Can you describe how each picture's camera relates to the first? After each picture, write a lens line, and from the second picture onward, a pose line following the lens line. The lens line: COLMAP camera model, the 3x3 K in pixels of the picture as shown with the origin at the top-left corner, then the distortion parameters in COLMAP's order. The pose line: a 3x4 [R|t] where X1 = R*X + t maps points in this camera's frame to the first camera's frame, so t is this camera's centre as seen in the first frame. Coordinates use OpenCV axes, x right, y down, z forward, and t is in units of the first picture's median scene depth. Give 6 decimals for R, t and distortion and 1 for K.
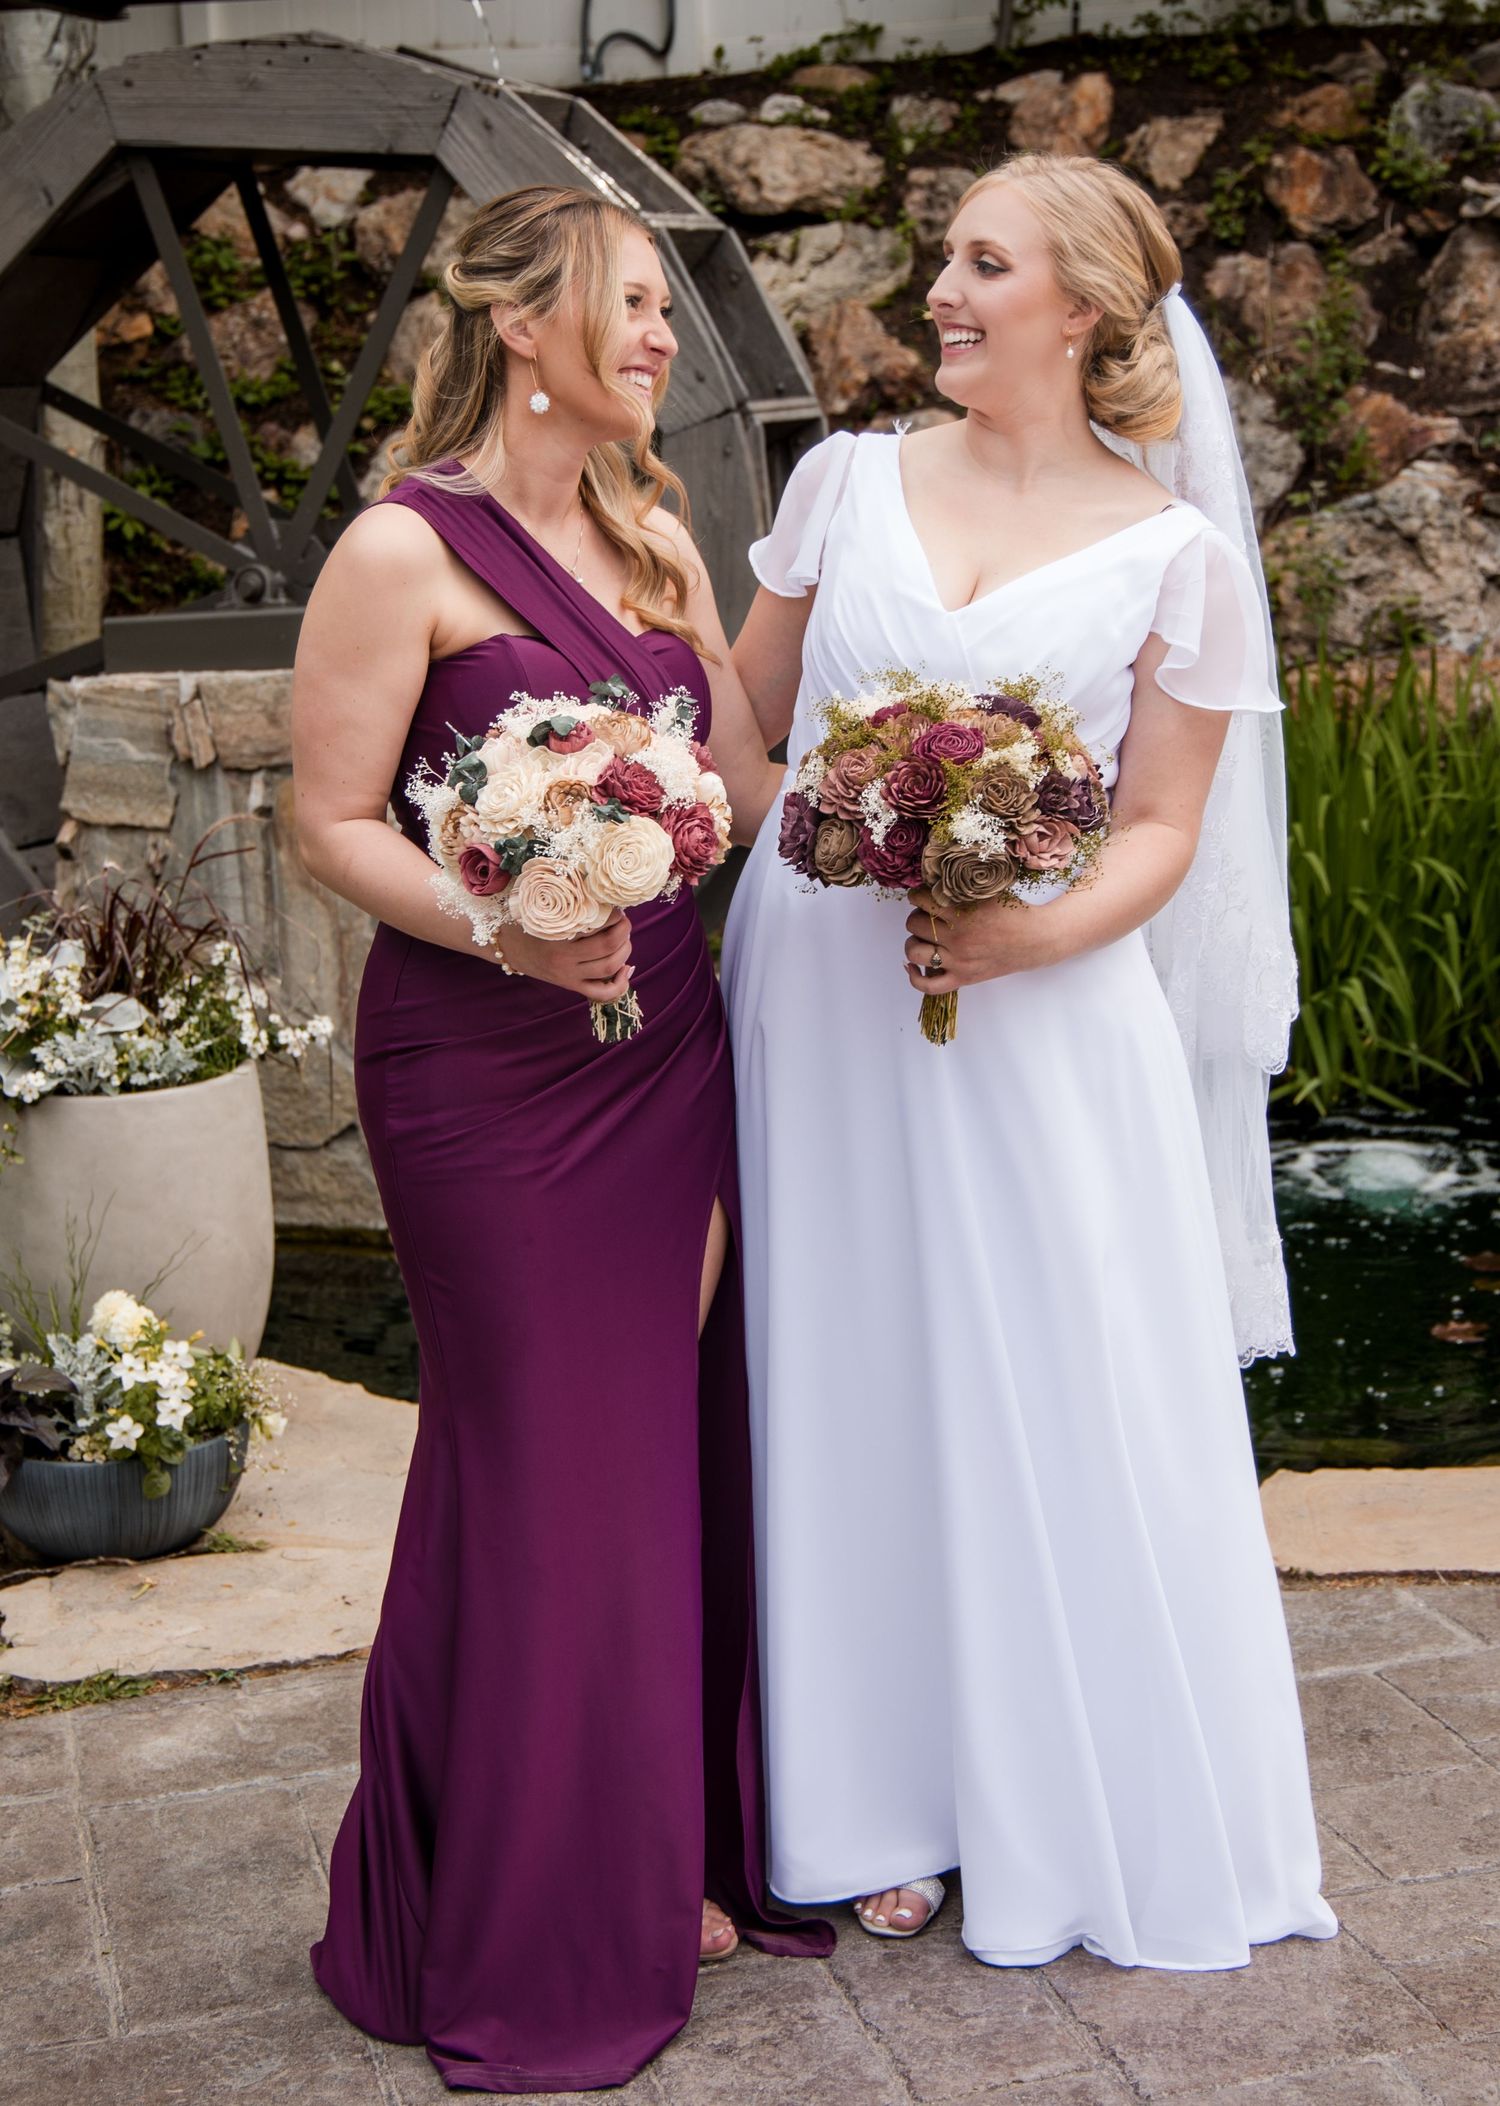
lens RADIAL K [[3242.1, 0, 702.0], [0, 3242.1, 900.2], [0, 0, 1]] dist [0.073229, 0.000000]
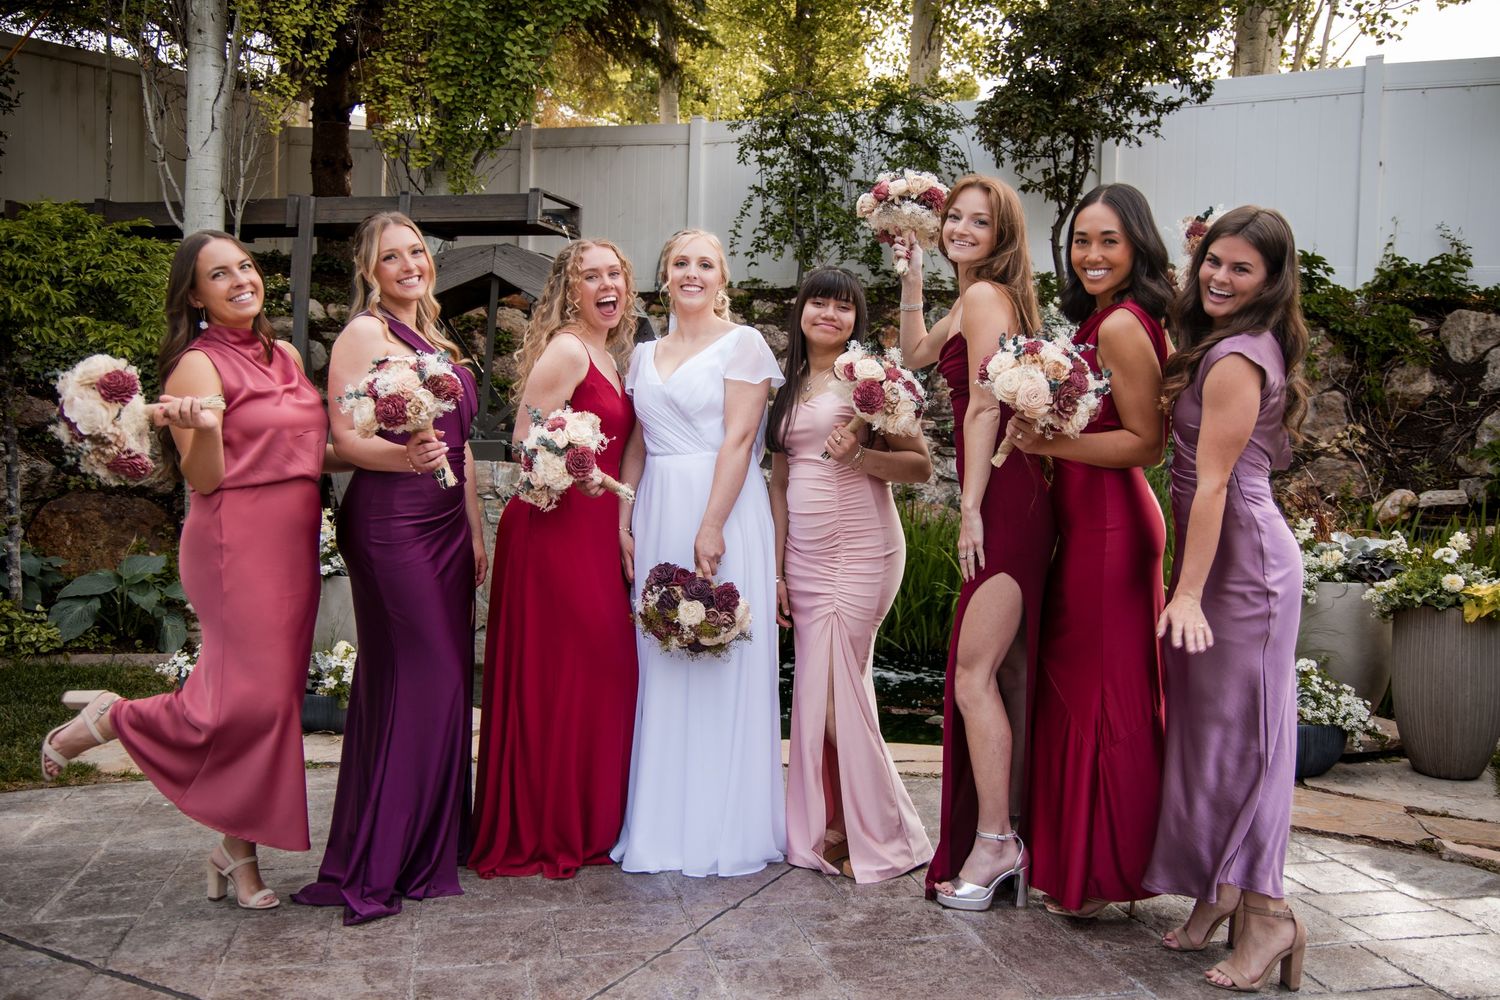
lens RADIAL K [[1245.6, 0, 751.1], [0, 1245.6, 491.7], [0, 0, 1]] dist [-0.027937, 0.059261]
pose [[0.997294, 0.072982, -0.008879, 0.086642], [-0.073519, 0.990520, -0.116042, 0.045031], [0.000326, 0.116381, 0.993205, -0.045616]]
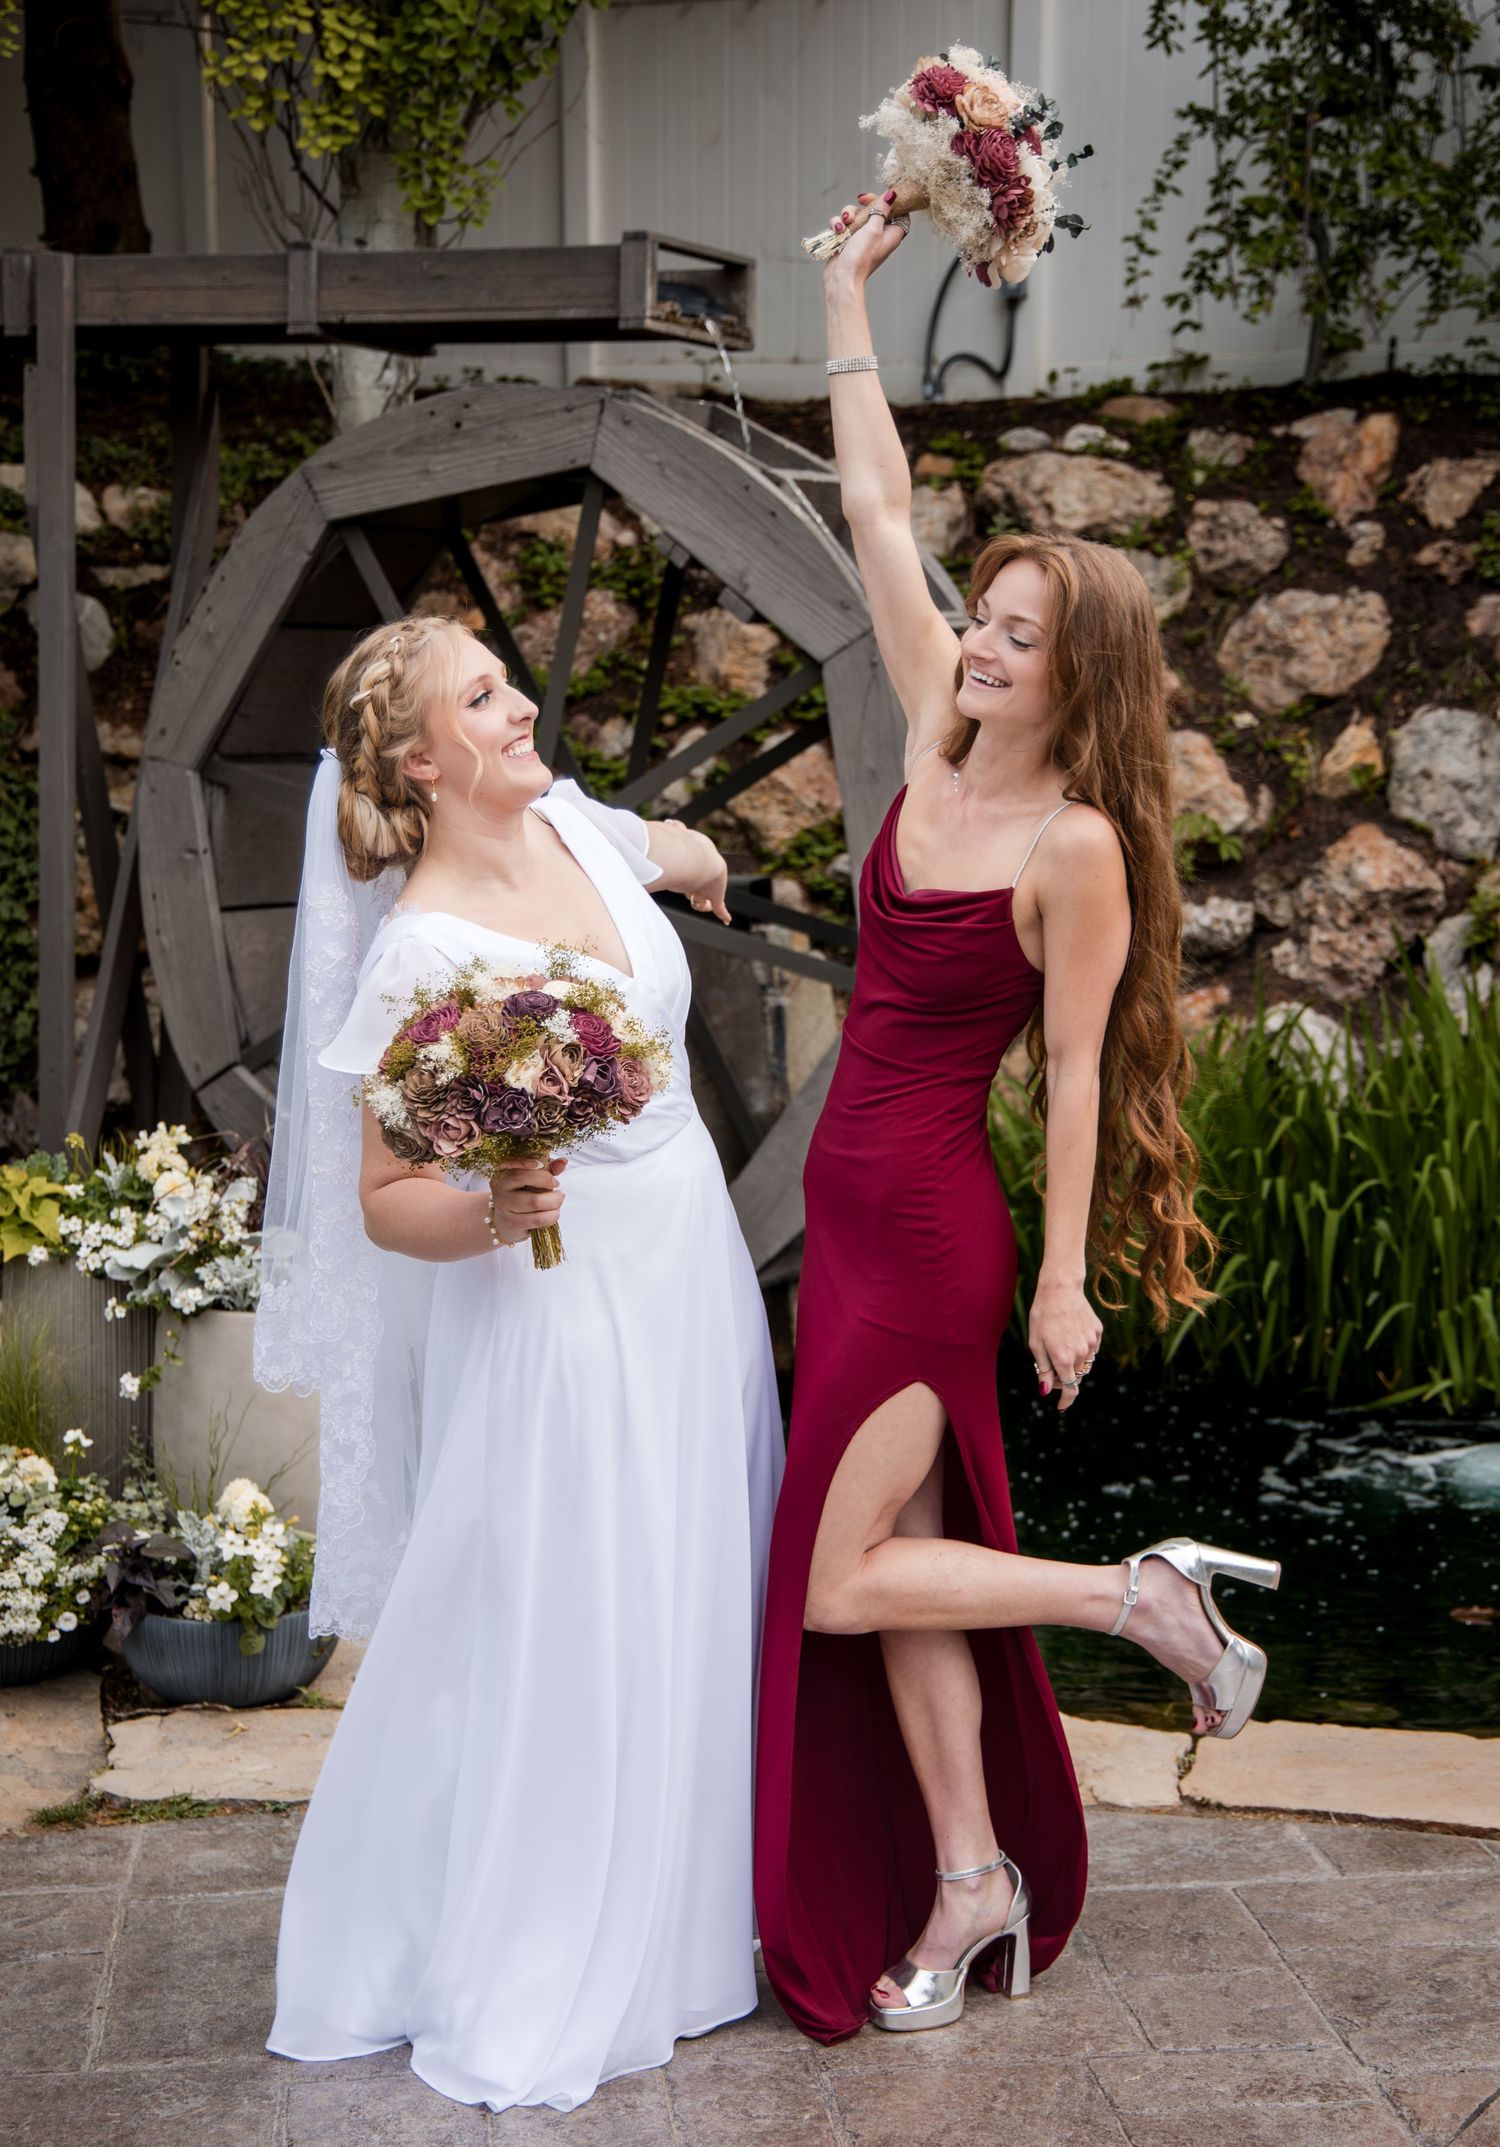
lens RADIAL K [[3194.1, 0, 742.7], [0, 3194.1, 1149.0], [0, 0, 1]] dist [0.179169, 0.000000]
pose [[0.990047, 0.063352, -0.125674, 0.068177], [-0.063763, 0.997965, 0.000757, -0.005582], [0.125466, 0.007264, 0.992071, -0.064889]]
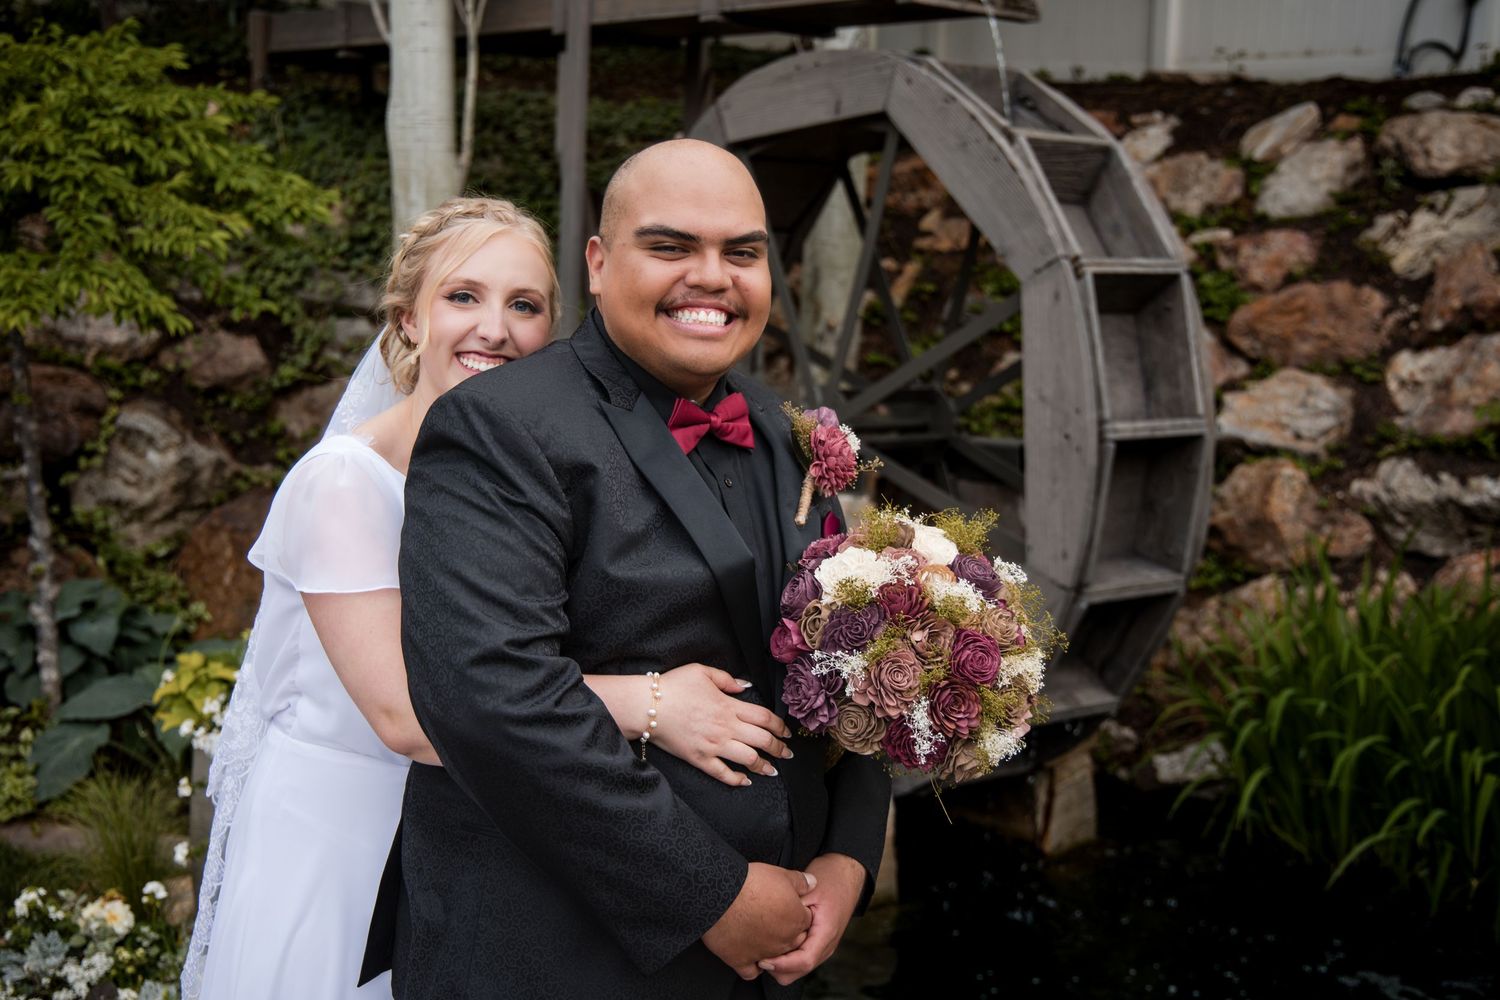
lens RADIAL K [[1877.7, 0, 755.6], [0, 1877.7, 495.9], [0, 0, 1]] dist [0.127639, 0.000000]
pose [[0.868117, 0.122278, -0.481063, 0.186895], [-0.135495, 0.990751, 0.007320, -0.052615], [0.477509, 0.058827, 0.876655, 0.196585]]
